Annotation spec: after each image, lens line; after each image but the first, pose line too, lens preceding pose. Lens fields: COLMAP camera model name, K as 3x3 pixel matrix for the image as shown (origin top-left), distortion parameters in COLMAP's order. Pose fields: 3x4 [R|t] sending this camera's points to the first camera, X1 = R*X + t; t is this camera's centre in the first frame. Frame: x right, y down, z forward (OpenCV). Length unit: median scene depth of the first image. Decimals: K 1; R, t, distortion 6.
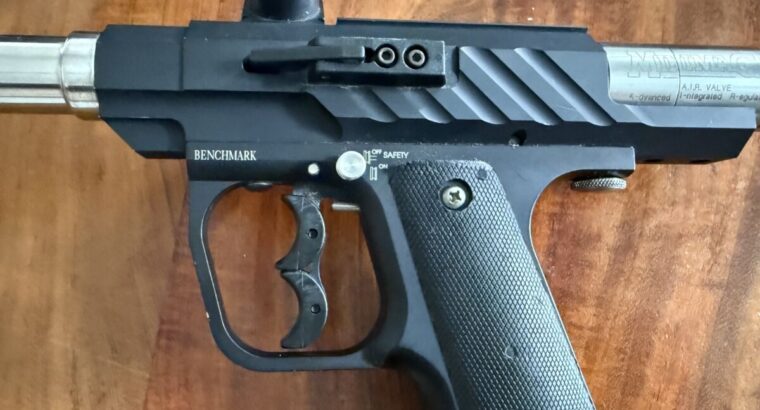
lens RADIAL K [[558.1, 0, 380.0], [0, 558.1, 205.0], [0, 0, 1]] dist [0.001762, 0.000804]
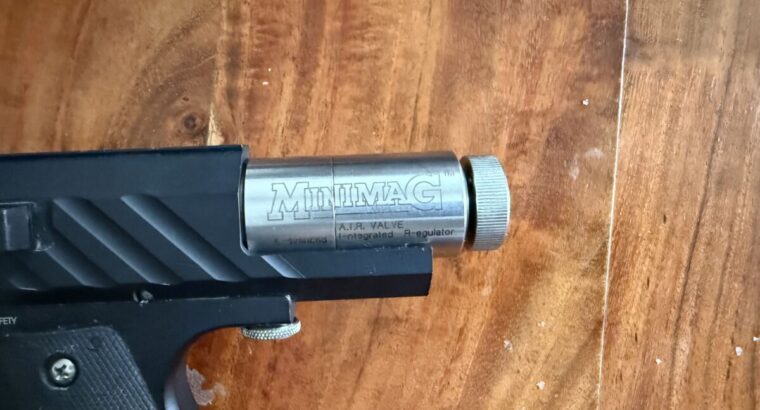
lens RADIAL K [[558.1, 0, 380.0], [0, 558.1, 205.0], [0, 0, 1]] dist [0.001762, 0.000804]
pose [[0.996117, -0.022307, -0.085167, 0.564108], [0.036441, 0.985079, 0.168201, -0.318853], [0.080144, -0.170651, 0.982067, 0.171870]]
